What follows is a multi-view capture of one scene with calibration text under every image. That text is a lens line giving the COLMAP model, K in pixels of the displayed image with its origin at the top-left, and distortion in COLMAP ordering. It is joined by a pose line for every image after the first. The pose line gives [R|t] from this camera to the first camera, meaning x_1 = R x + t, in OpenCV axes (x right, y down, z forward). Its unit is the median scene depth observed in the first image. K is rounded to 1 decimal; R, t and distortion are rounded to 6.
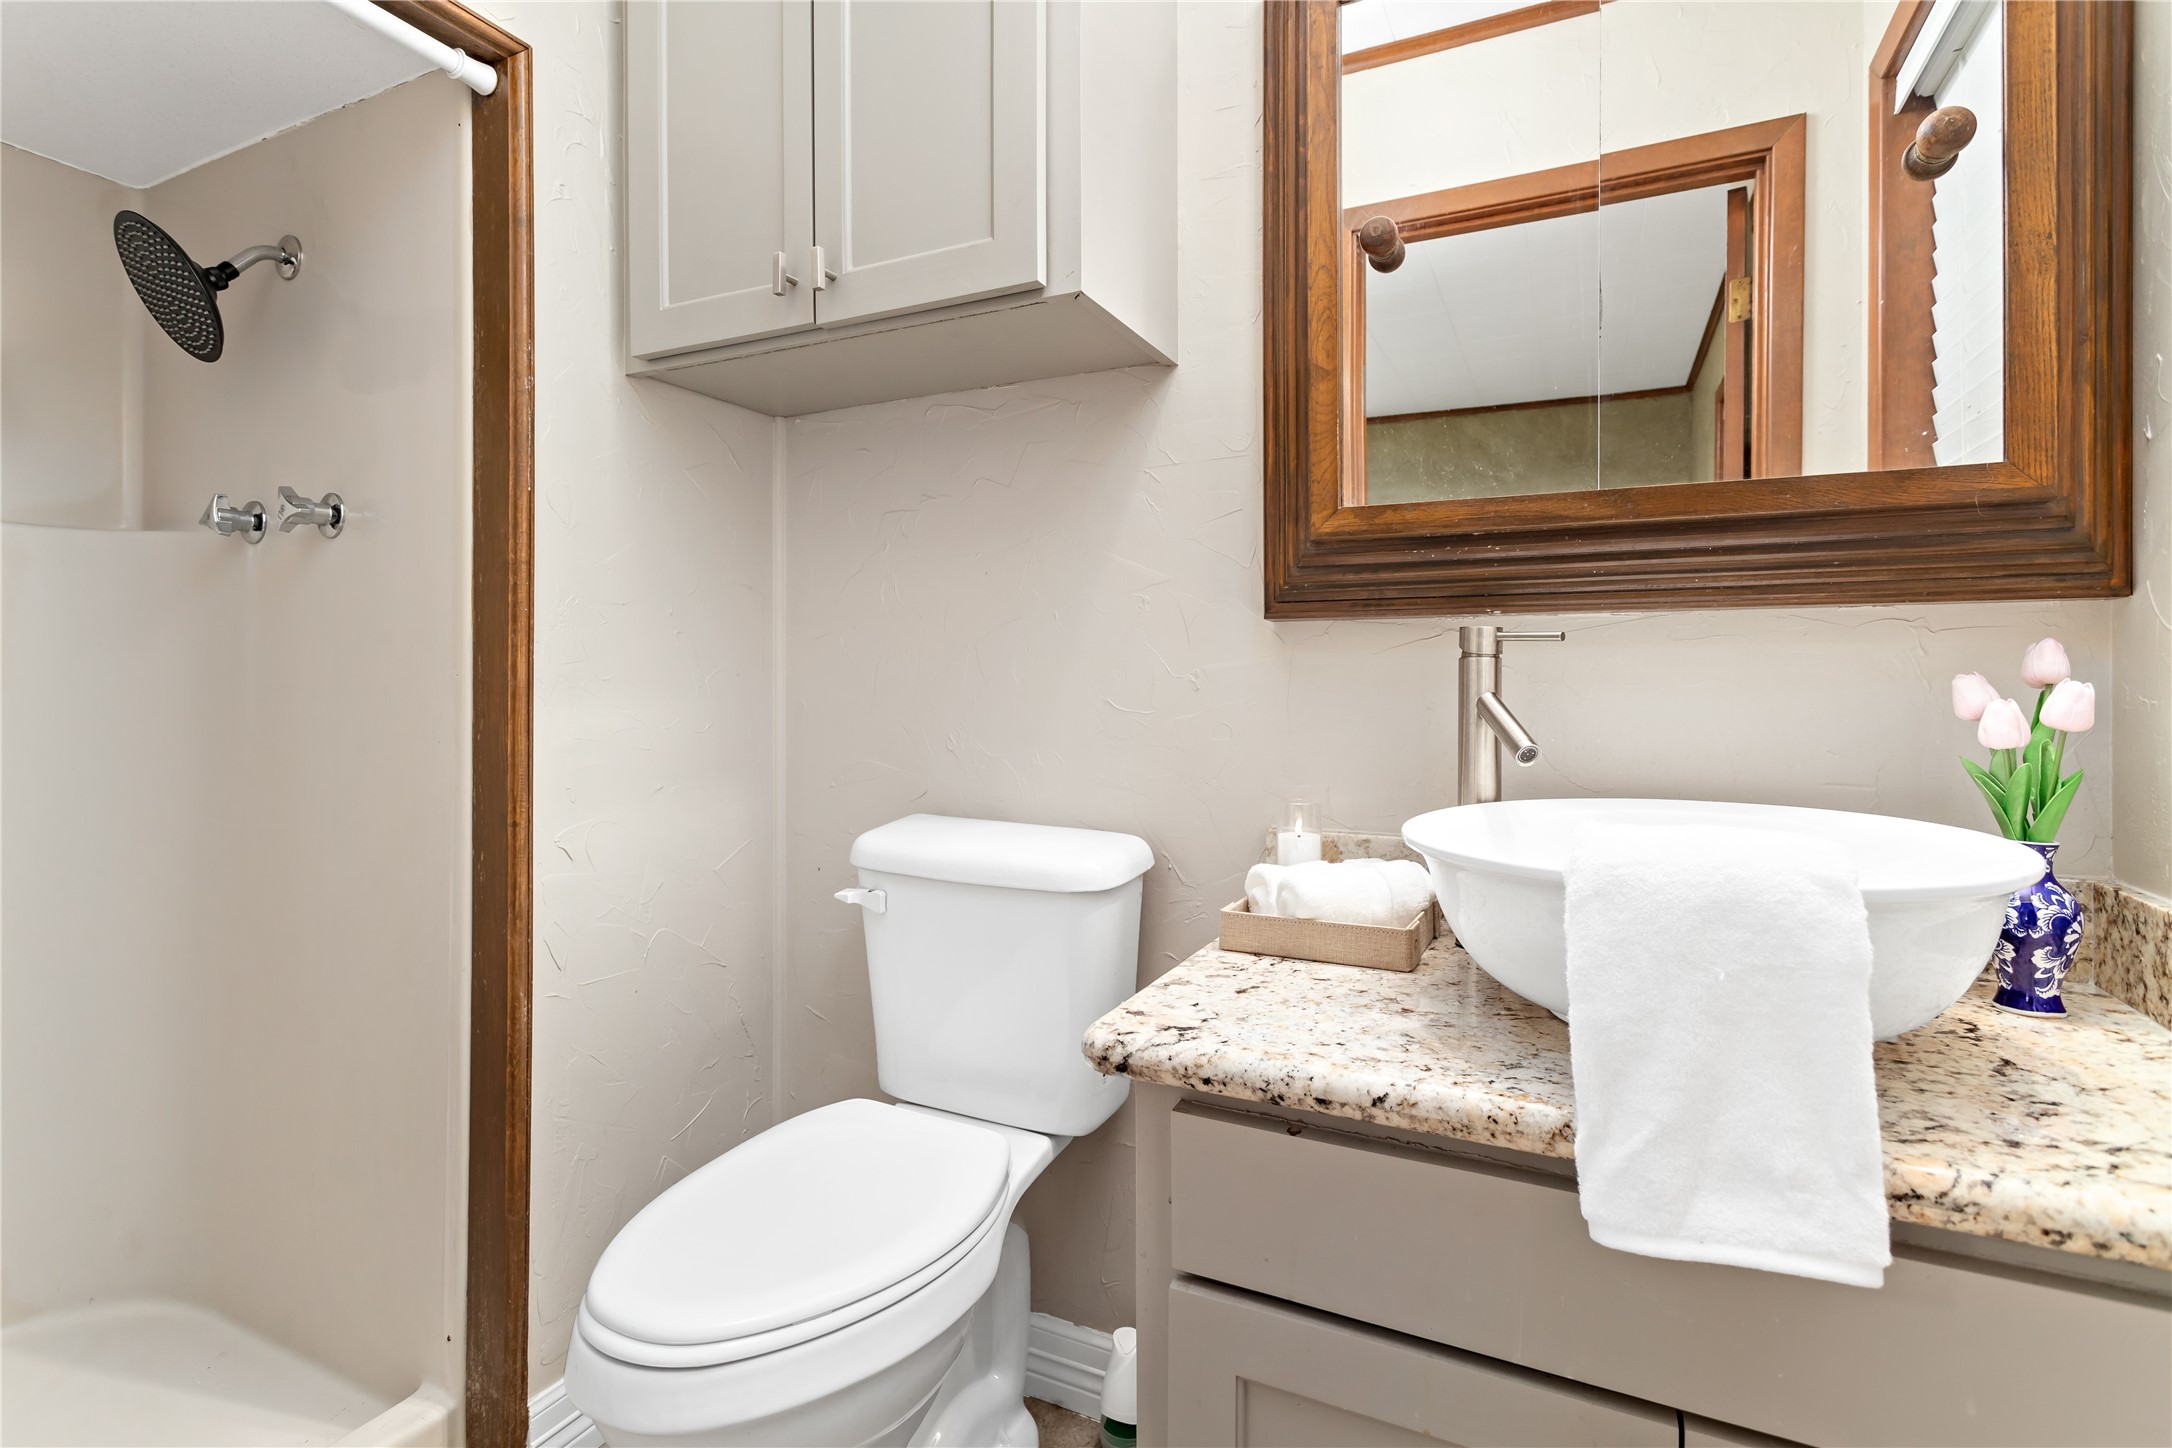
lens RADIAL K [[1025.8, 0, 1086.9], [0, 1025.8, 683.5], [0, 0, 1]] dist [-0.001995, -0.000244]
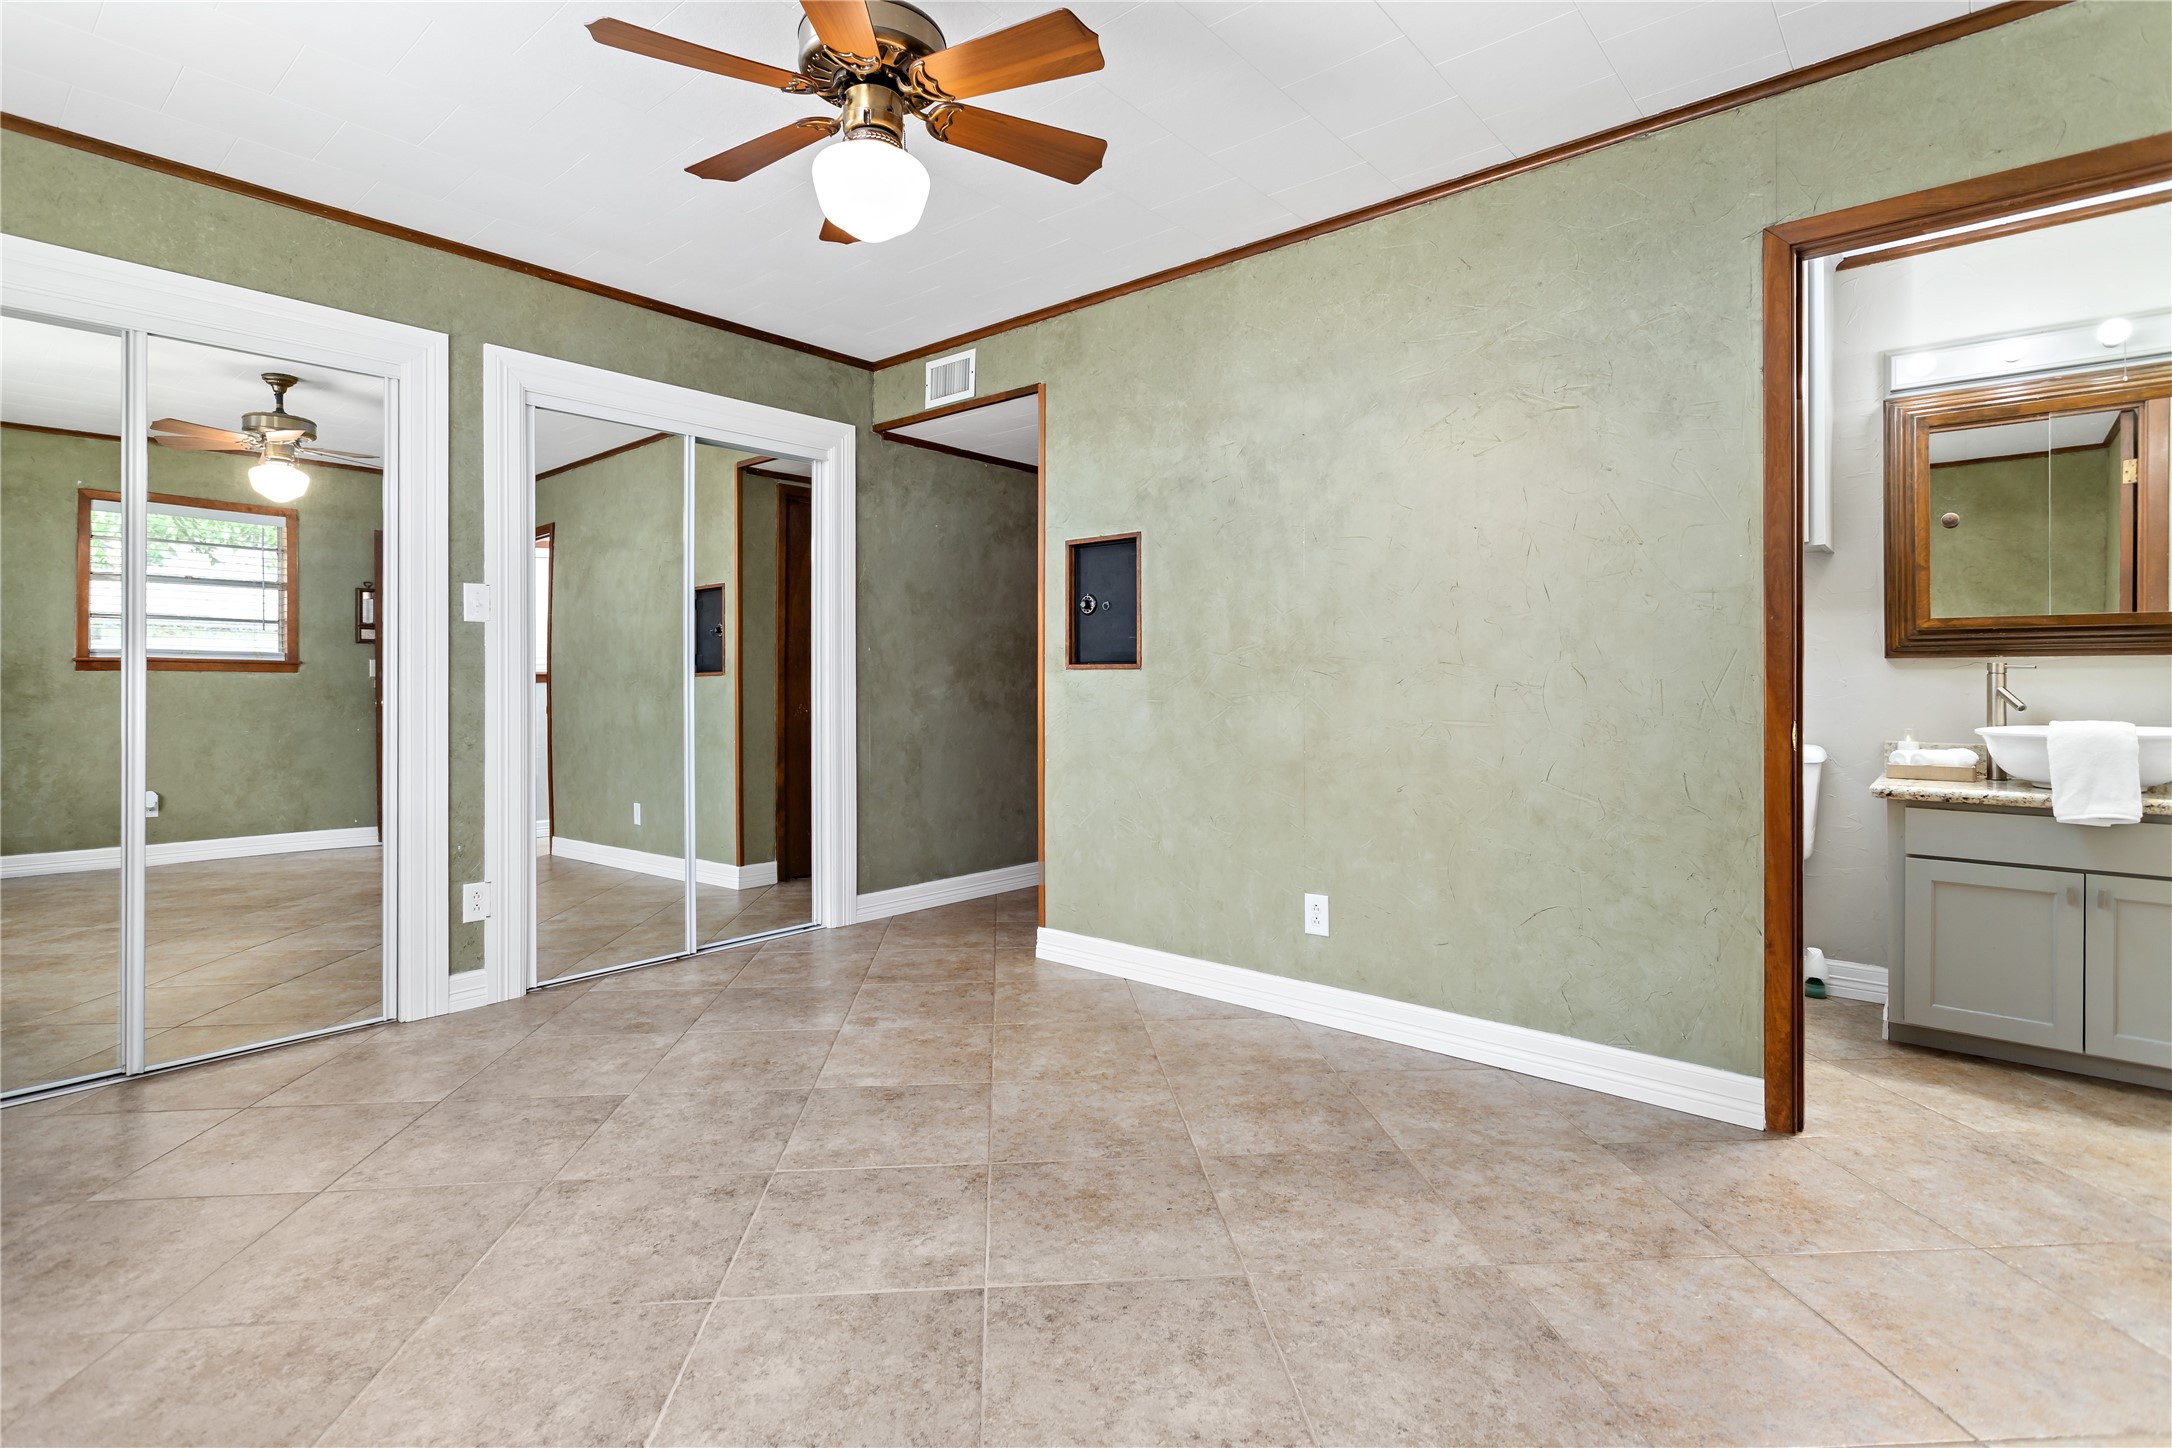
lens RADIAL K [[1035.7, 0, 1082.1], [0, 1035.7, 679.4], [0, 0, 1]] dist [0.002649, 0.000480]
pose [[0.967356, -0.002778, -0.253405, -1.276718], [0.001785, 0.999990, -0.004147, -0.004664], [0.253414, 0.003560, 0.967351, -2.298992]]
